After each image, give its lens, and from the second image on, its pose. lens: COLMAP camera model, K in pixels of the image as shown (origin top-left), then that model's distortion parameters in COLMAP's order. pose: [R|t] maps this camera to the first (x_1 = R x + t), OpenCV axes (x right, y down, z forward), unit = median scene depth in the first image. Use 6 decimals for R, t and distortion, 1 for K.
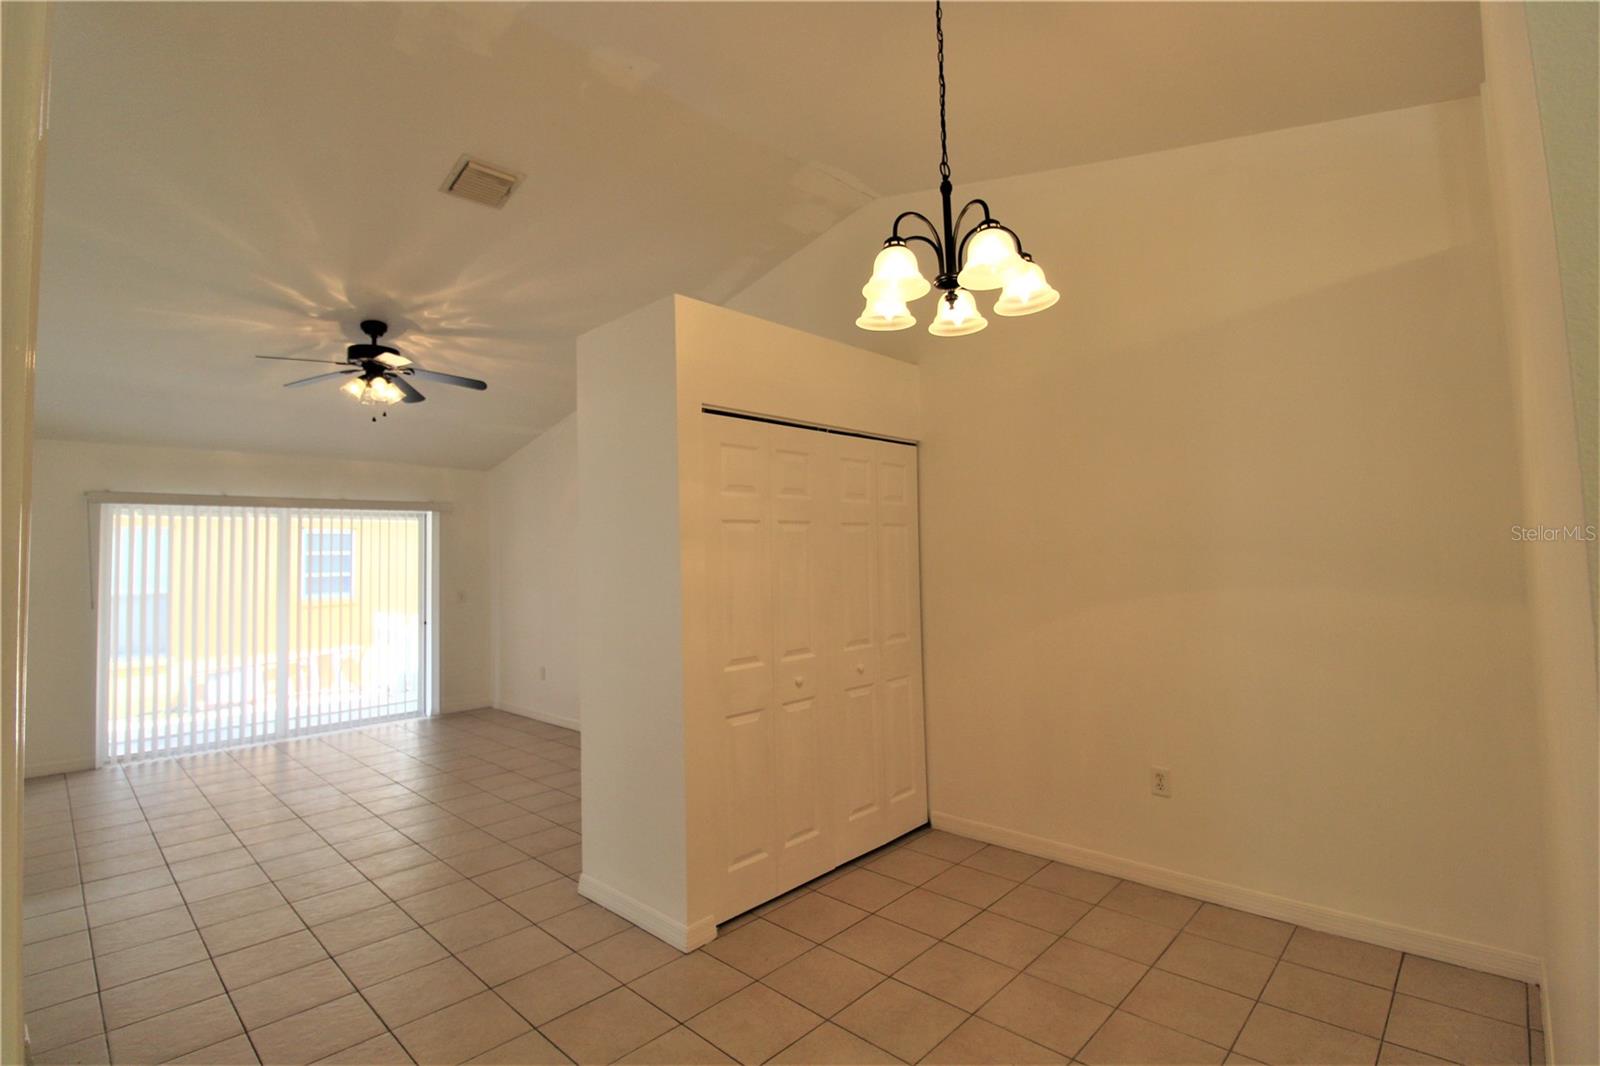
lens RADIAL K [[744.7, 0, 793.2], [0, 744.7, 523.4], [0, 0, 1]] dist [-0.004066, -0.005551]
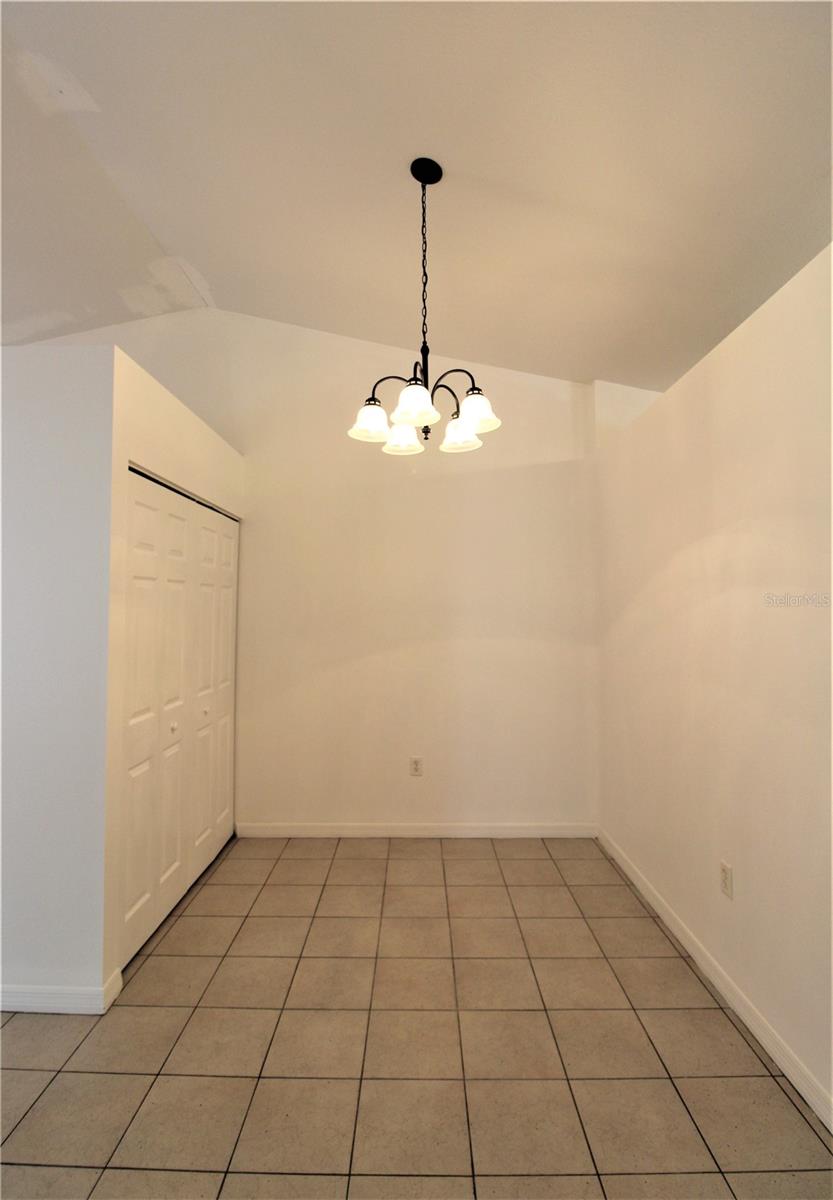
lens RADIAL K [[583.1, 0, 417.1], [0, 583.1, 589.4], [0, 0, 1]] dist [-0.002731, -0.000684]
pose [[0.743498, 0.039942, 0.667545, -0.351847], [-0.041716, 0.999041, -0.013314, 0.007791], [-0.667436, -0.017949, 0.744451, 0.148817]]
